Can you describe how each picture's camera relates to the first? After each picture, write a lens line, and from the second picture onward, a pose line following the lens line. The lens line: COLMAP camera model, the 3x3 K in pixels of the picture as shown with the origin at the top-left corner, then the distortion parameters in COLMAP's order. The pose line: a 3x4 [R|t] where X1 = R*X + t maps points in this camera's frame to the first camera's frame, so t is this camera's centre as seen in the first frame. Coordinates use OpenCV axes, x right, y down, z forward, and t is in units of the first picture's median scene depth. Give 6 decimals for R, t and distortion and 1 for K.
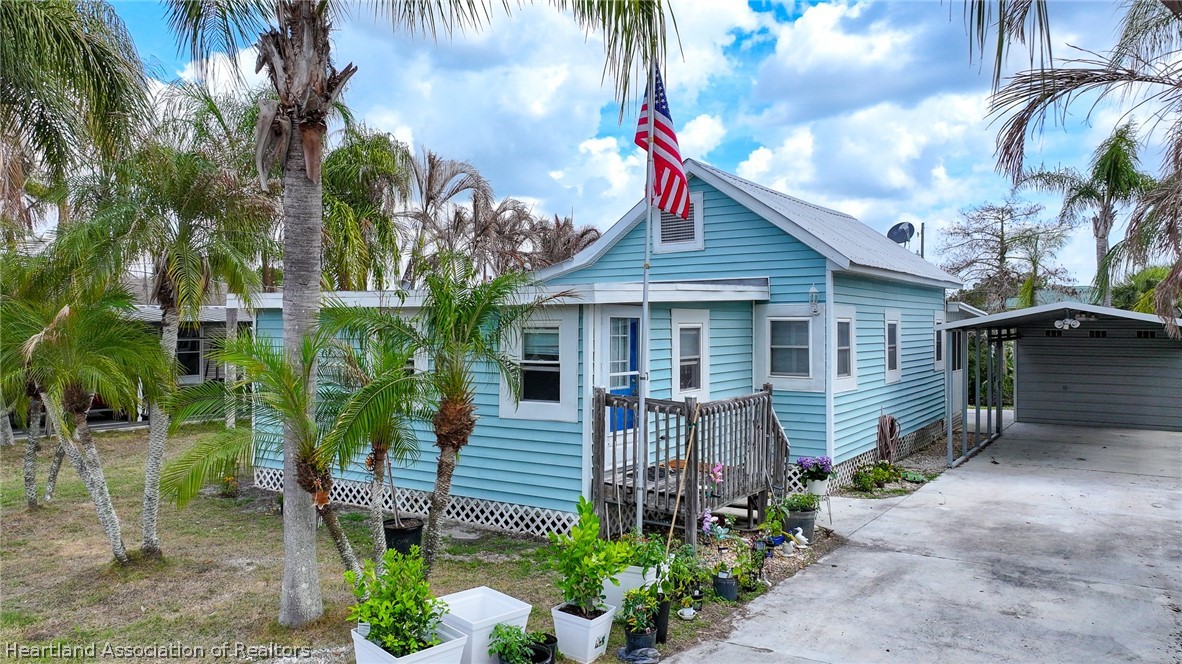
lens RADIAL K [[857.9, 0, 591.0], [0, 857.9, 332.0], [0, 0, 1]] dist [0.004388, 0.002695]
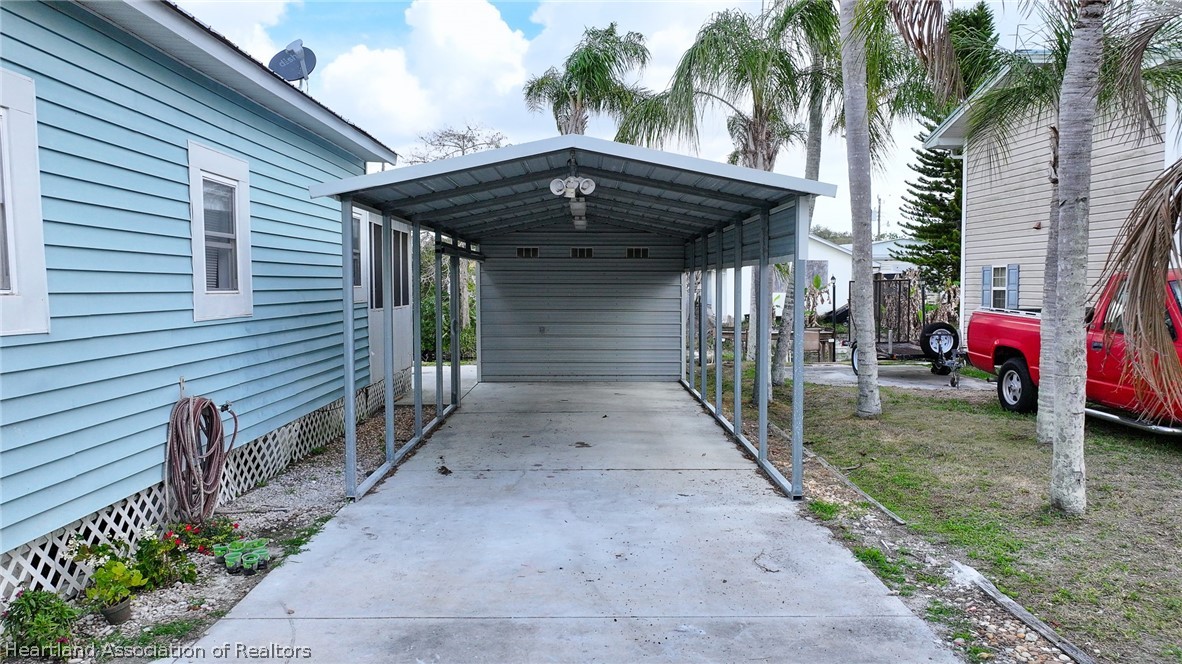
lens RADIAL K [[857.9, 0, 591.0], [0, 857.9, 332.0], [0, 0, 1]] dist [0.004388, 0.002695]
pose [[0.831298, -0.030938, 0.554965, 0.232923], [0.006124, 0.998899, 0.046512, 0.041222], [-0.555793, -0.035267, 0.830573, 0.471475]]
